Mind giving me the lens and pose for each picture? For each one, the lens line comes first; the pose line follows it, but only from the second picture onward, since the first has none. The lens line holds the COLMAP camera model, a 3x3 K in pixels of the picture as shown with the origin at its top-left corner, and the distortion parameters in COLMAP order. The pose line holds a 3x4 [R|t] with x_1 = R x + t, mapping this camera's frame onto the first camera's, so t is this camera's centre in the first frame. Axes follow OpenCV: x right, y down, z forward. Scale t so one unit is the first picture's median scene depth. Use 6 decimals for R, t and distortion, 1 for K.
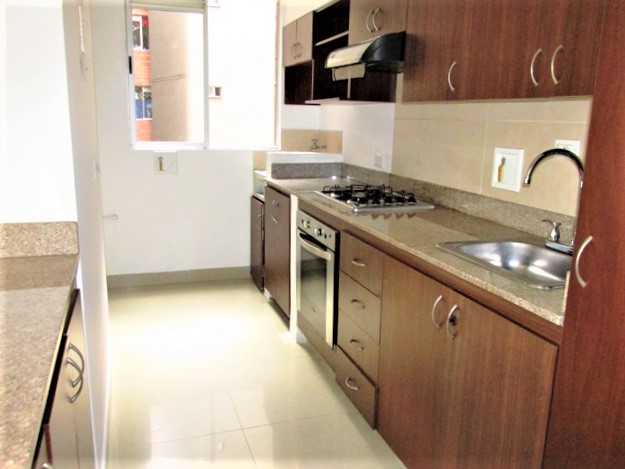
lens RADIAL K [[521.2, 0, 316.1], [0, 521.2, 233.4], [0, 0, 1]] dist [-0.018106, 0.003273]
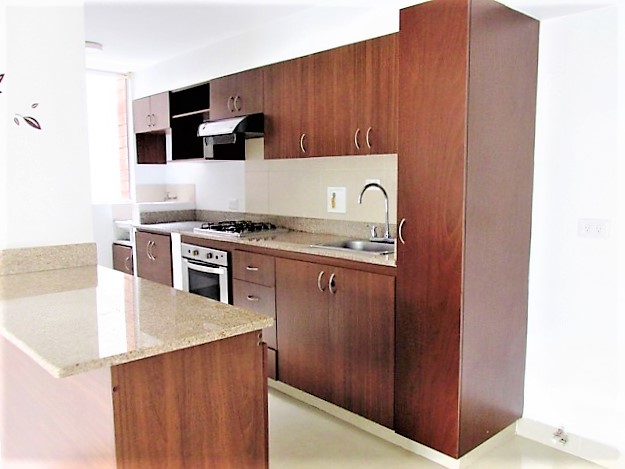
lens RADIAL K [[521.2, 0, 310.2], [0, 521.2, 234.4], [0, 0, 1]] dist [-0.018106, 0.003273]
pose [[0.917515, -0.072825, 0.390976, -0.299360], [0.113874, 0.990037, -0.082821, 0.091059], [-0.381050, 0.120512, 0.916667, -0.363706]]
